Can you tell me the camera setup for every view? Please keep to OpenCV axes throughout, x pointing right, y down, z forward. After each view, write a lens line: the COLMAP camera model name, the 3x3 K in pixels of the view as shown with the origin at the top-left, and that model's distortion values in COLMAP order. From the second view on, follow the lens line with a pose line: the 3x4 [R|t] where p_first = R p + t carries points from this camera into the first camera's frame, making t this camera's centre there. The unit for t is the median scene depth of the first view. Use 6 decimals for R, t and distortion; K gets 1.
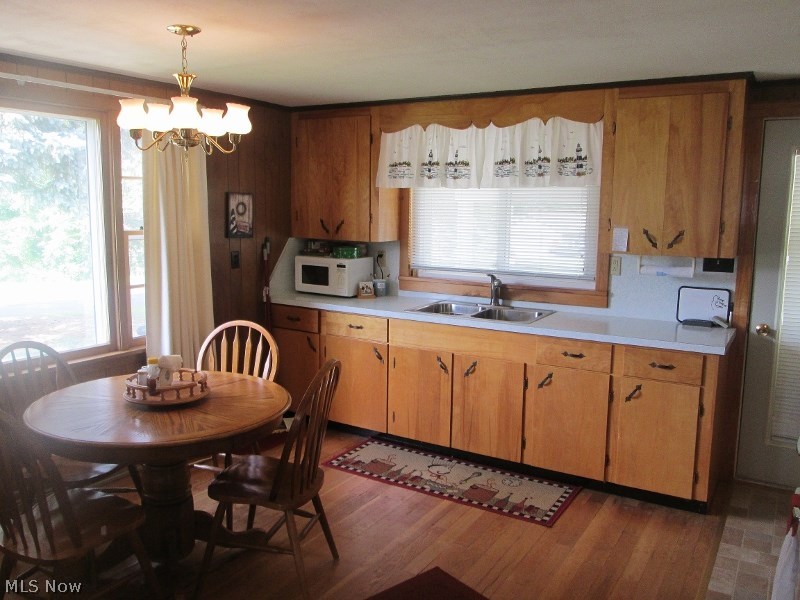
lens RADIAL K [[662.8, 0, 400.0], [0, 662.8, 300.0], [0, 0, 1]] dist [-0.048448, 0.017582]
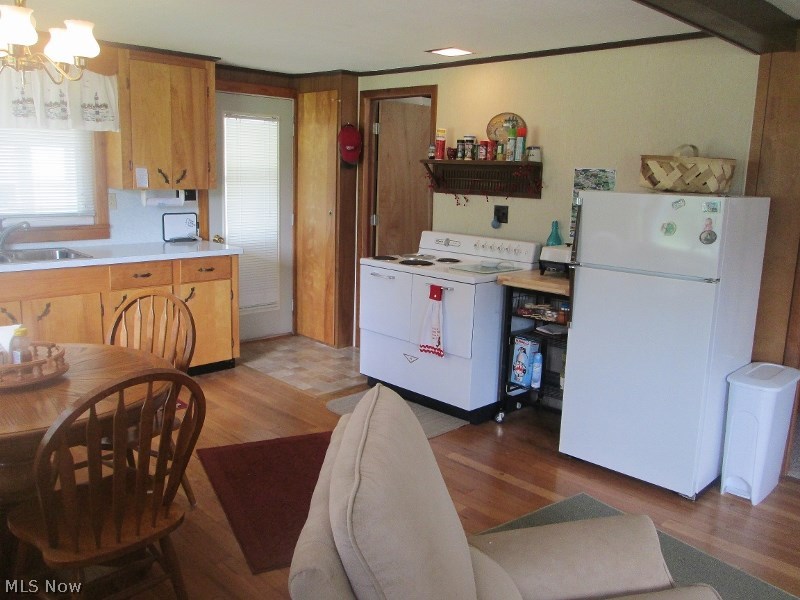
lens RADIAL K [[662.8, 0, 400.0], [0, 662.8, 300.0], [0, 0, 1]] dist [-0.048448, 0.017582]
pose [[0.241888, -0.188299, 0.951858, -0.719669], [0.109015, 0.980052, 0.166174, -0.019067], [-0.964161, 0.063571, 0.257590, 0.232391]]
